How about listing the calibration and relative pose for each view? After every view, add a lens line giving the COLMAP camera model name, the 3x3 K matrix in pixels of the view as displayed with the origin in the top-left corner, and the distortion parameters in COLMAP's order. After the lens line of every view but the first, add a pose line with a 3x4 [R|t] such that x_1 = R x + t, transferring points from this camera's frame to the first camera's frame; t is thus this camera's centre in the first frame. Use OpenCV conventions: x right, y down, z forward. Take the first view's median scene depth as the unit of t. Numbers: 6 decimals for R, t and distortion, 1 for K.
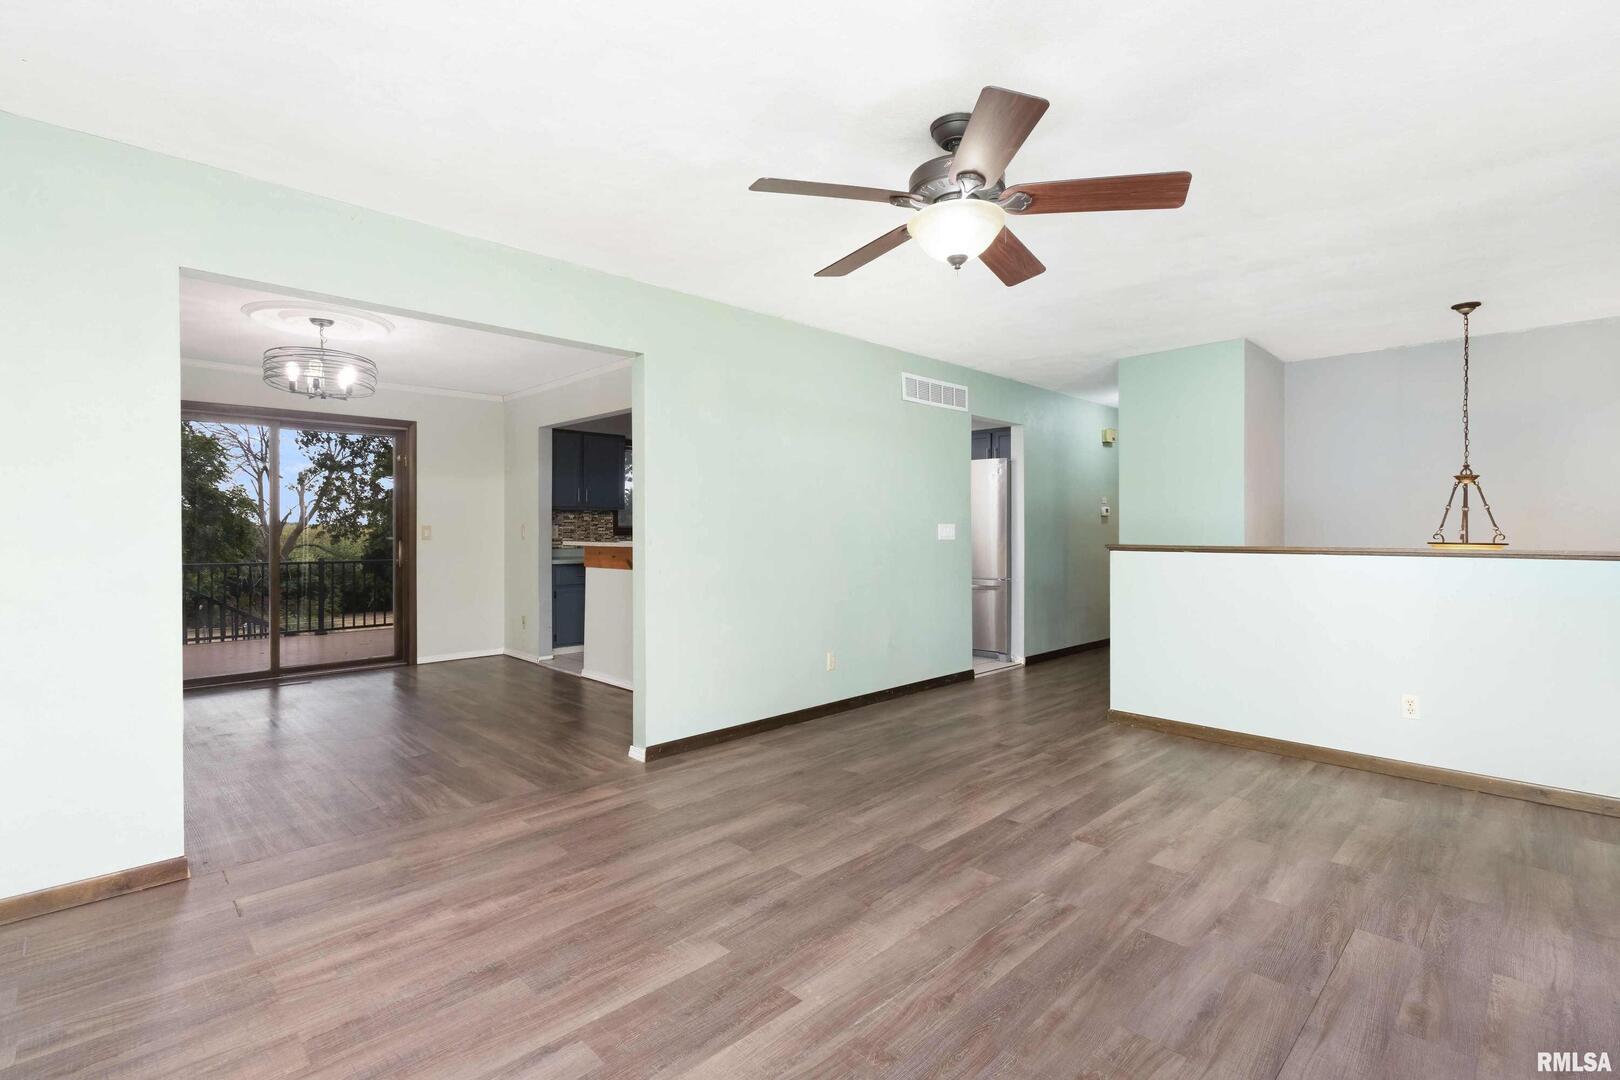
lens RADIAL K [[755.1, 0, 803.8], [0, 755.1, 530.7], [0, 0, 1]] dist [0.009968, -0.000276]
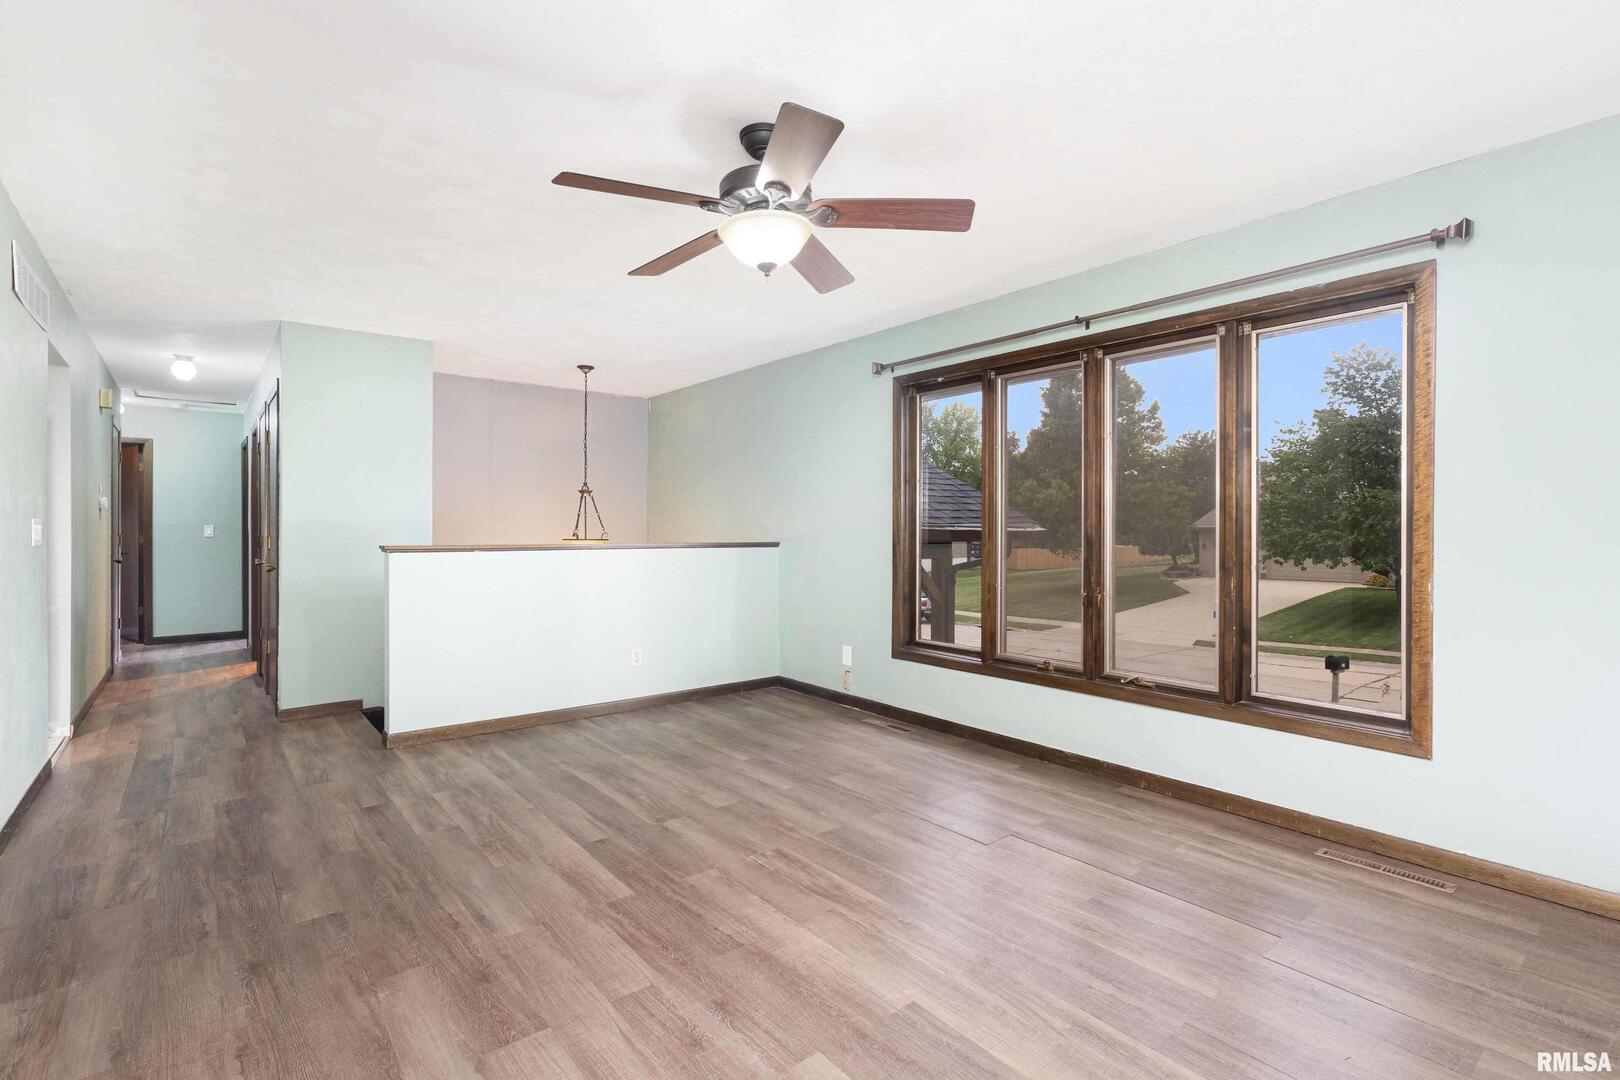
lens RADIAL K [[755.1, 0, 803.8], [0, 755.1, 530.7], [0, 0, 1]] dist [0.009968, -0.000276]
pose [[0.101780, -0.002273, 0.994804, -0.705755], [0.002679, 0.999994, 0.002011, -0.001109], [-0.994803, 0.002460, 0.101786, 0.729443]]
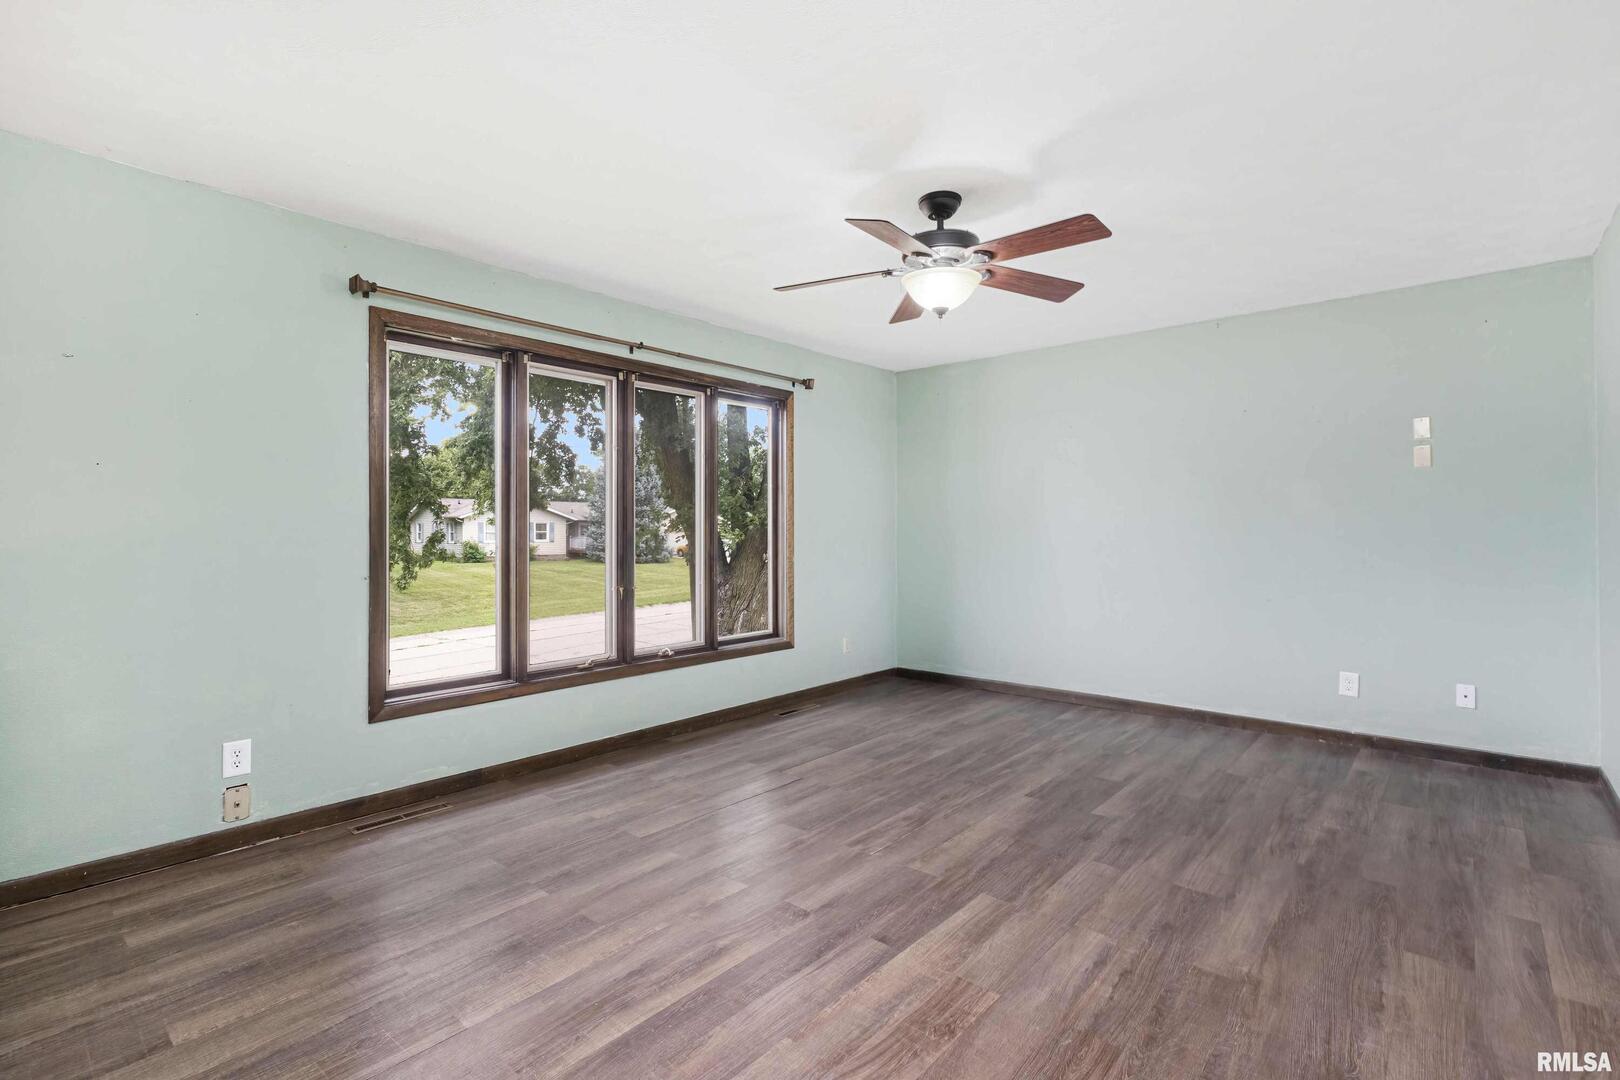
lens RADIAL K [[754.2, 0, 810.0], [0, 754.2, 540.0], [0, 0, 1]] dist [-0.000091, 0.000344]
pose [[-0.996679, 0.003350, -0.081361, 0.446990], [0.002180, 0.999893, 0.014469, -0.002009], [0.081401, 0.014243, -0.996580, 1.896468]]
